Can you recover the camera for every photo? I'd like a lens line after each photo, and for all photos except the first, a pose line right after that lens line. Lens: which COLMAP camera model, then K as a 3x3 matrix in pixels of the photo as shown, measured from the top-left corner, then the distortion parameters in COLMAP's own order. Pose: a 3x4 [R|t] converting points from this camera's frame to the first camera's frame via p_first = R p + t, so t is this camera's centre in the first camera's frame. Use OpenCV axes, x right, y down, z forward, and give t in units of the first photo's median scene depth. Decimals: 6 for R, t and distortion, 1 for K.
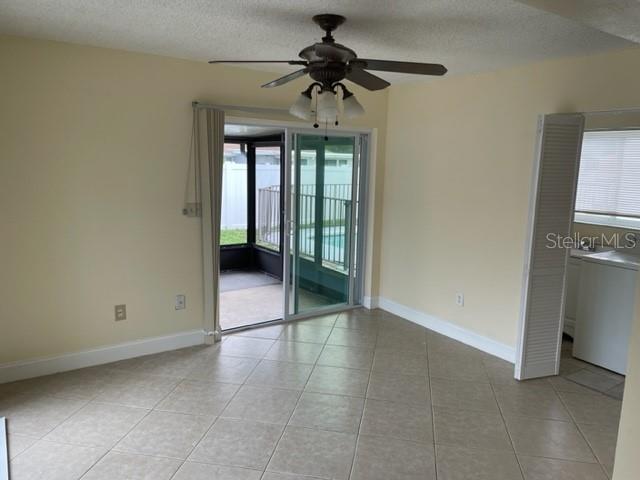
lens RADIAL K [[485.3, 0, 320.9], [0, 485.3, 237.1], [0, 0, 1]] dist [0.052552, -0.080481]
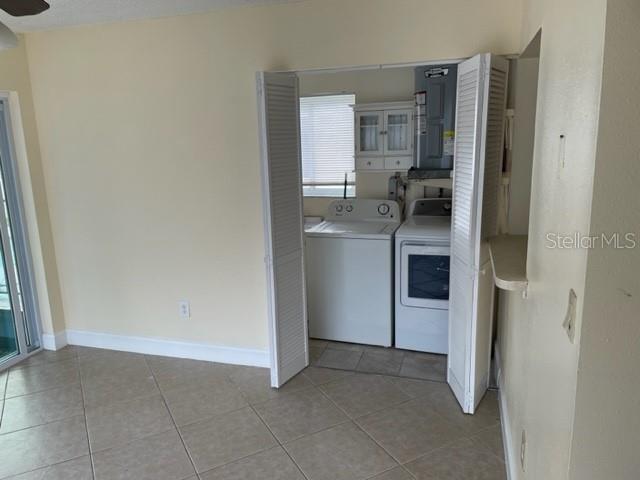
lens RADIAL K [[485.3, 0, 320.9], [0, 485.3, 237.1], [0, 0, 1]] dist [0.052552, -0.080481]
pose [[0.771468, -0.166732, 0.614034, -0.014157], [0.141755, 0.985839, 0.089590, -0.030247], [-0.620276, 0.017926, 0.784179, 0.255276]]
